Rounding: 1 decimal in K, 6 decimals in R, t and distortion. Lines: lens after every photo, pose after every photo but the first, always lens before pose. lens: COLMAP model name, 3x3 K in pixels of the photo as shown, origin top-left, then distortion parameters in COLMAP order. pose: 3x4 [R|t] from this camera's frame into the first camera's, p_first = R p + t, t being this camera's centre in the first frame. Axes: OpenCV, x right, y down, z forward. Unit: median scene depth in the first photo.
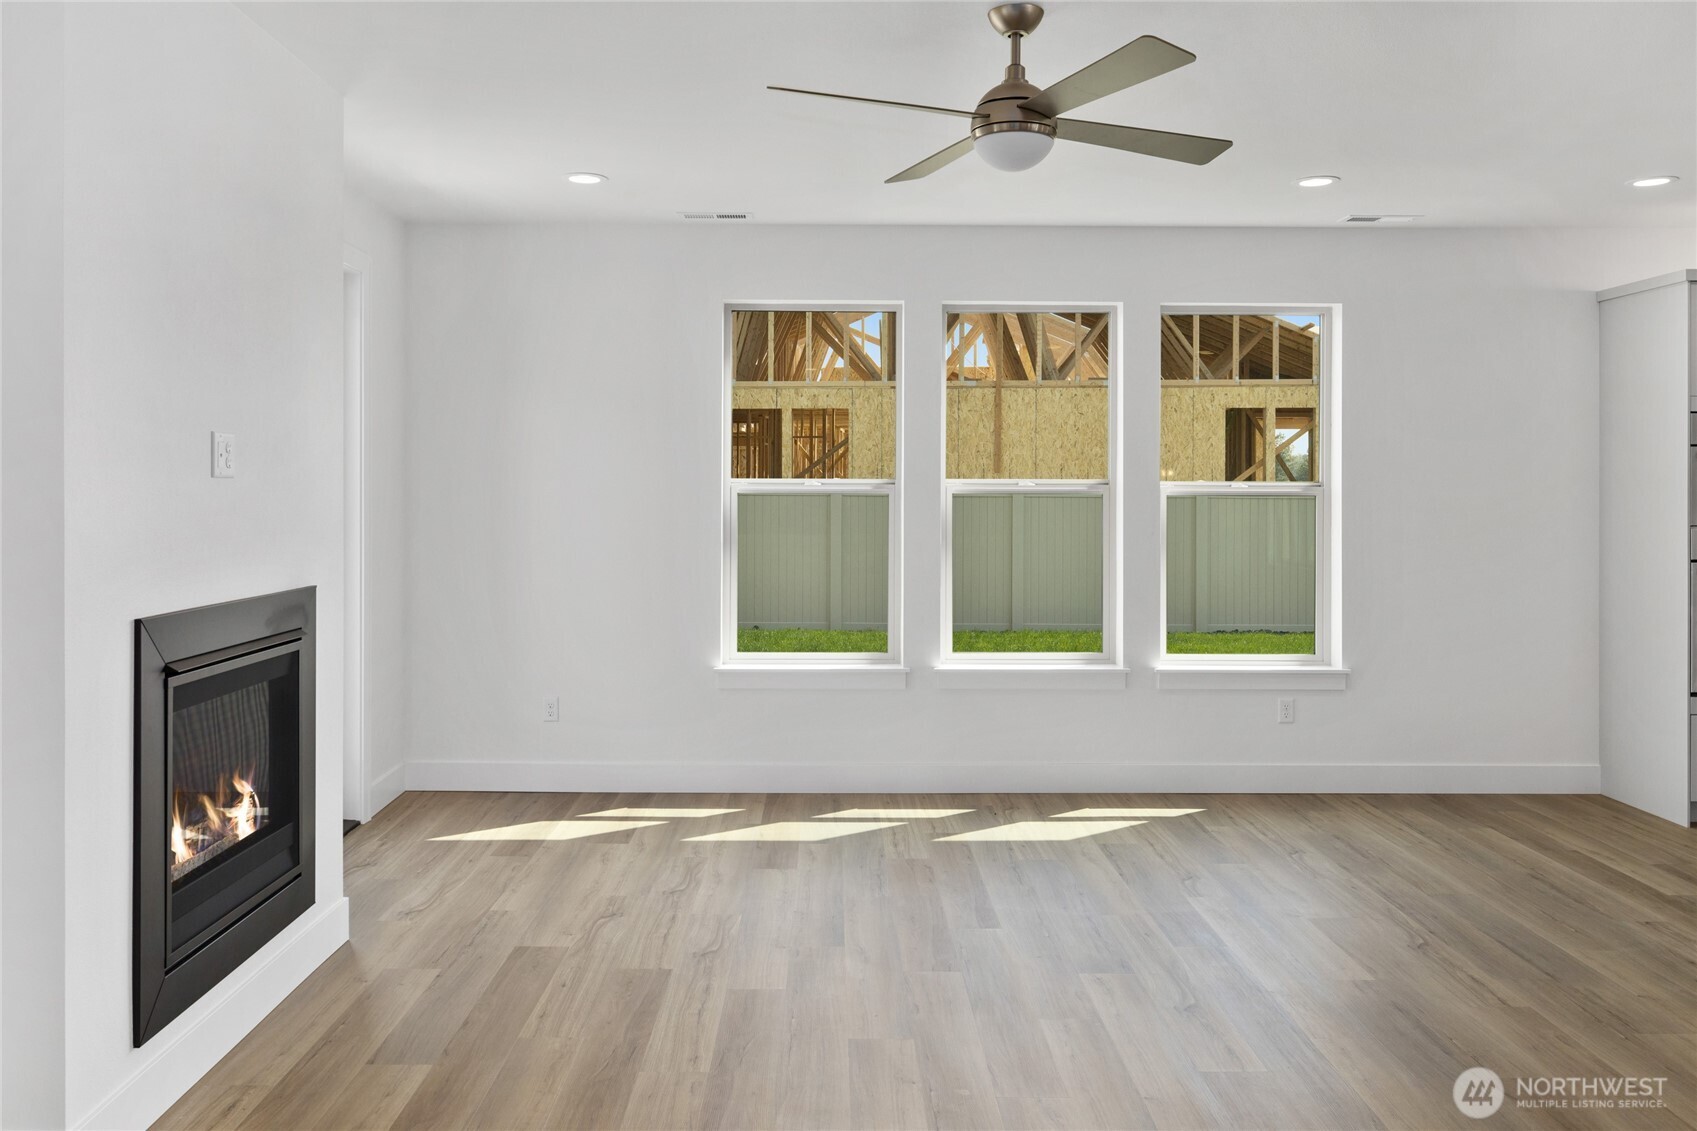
lens RADIAL K [[1284.6, 0, 804.8], [0, 1284.6, 479.7], [0, 0, 1]] dist [0.000909, -0.010837]
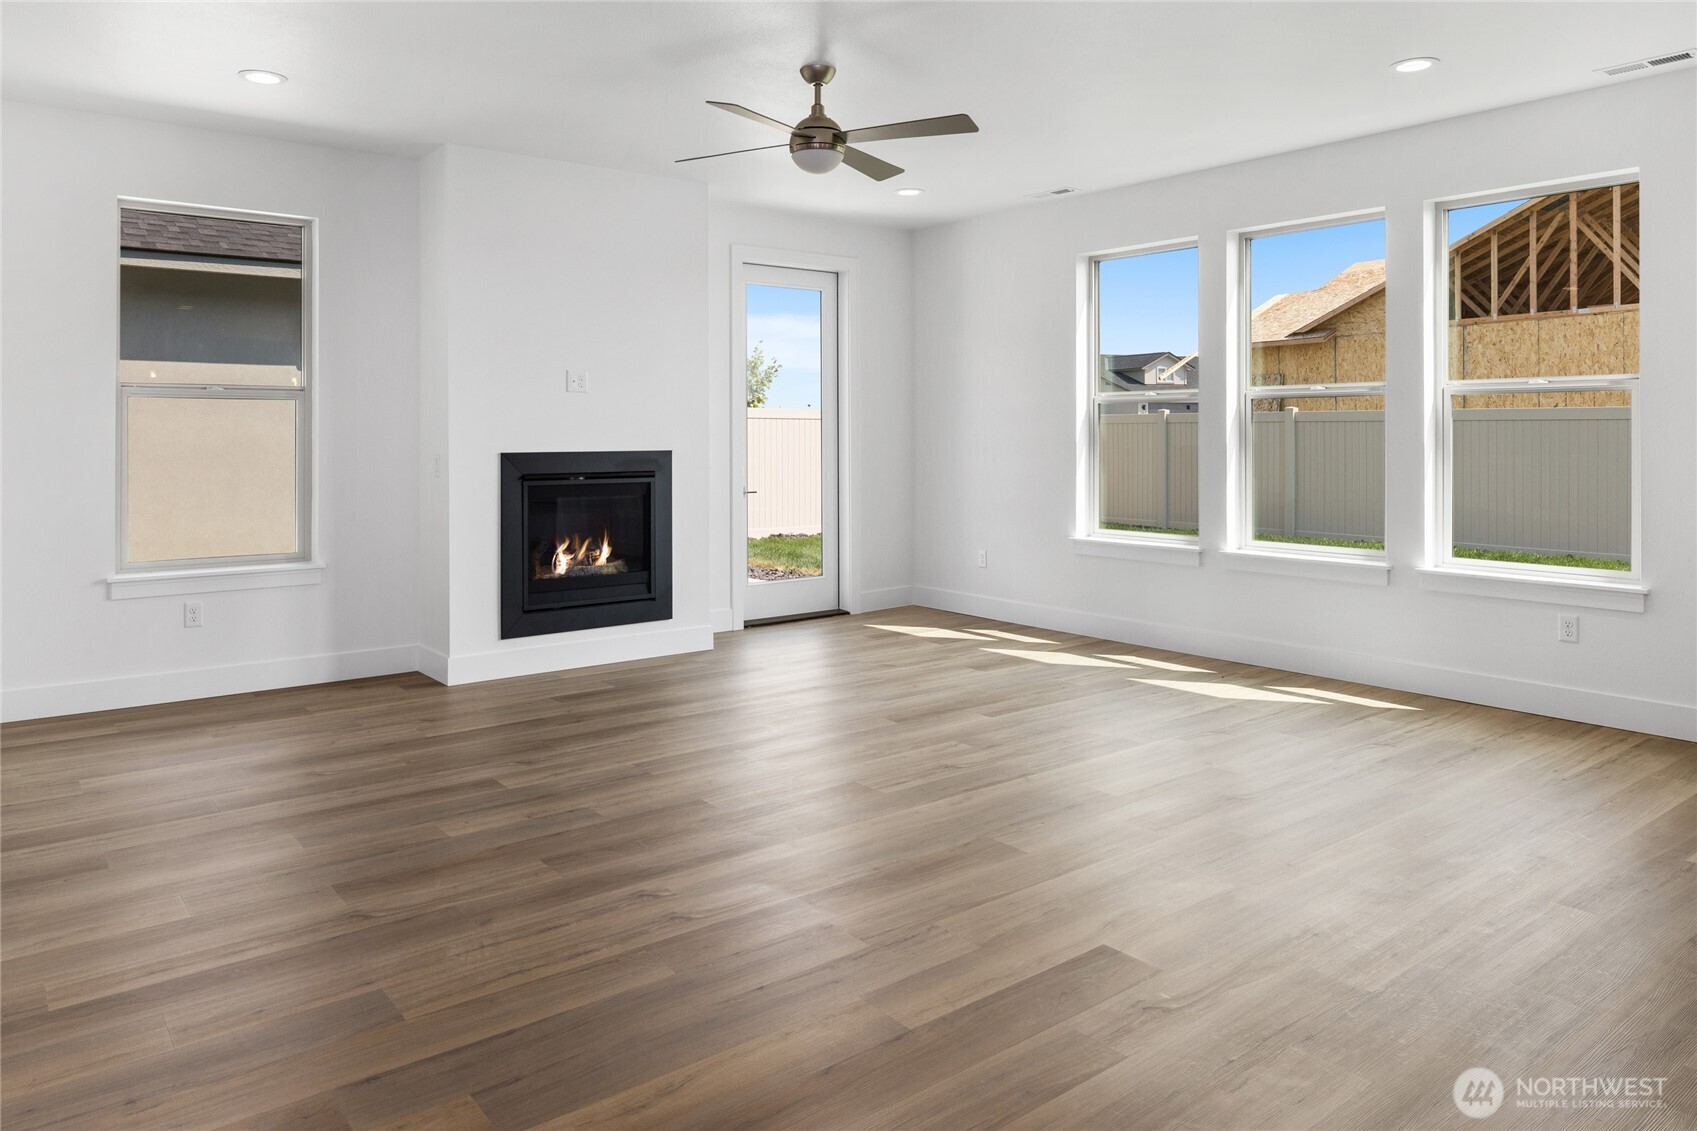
lens RADIAL K [[1130.2, 0, 843.0], [0, 1130.2, 440.8], [0, 0, 1]] dist [-0.000640, 0.000885]
pose [[0.632713, 0.006959, -0.774355, 0.791723], [0.011924, 0.999754, 0.018728, 0.030740], [0.774295, -0.021083, 0.632474, 0.115282]]
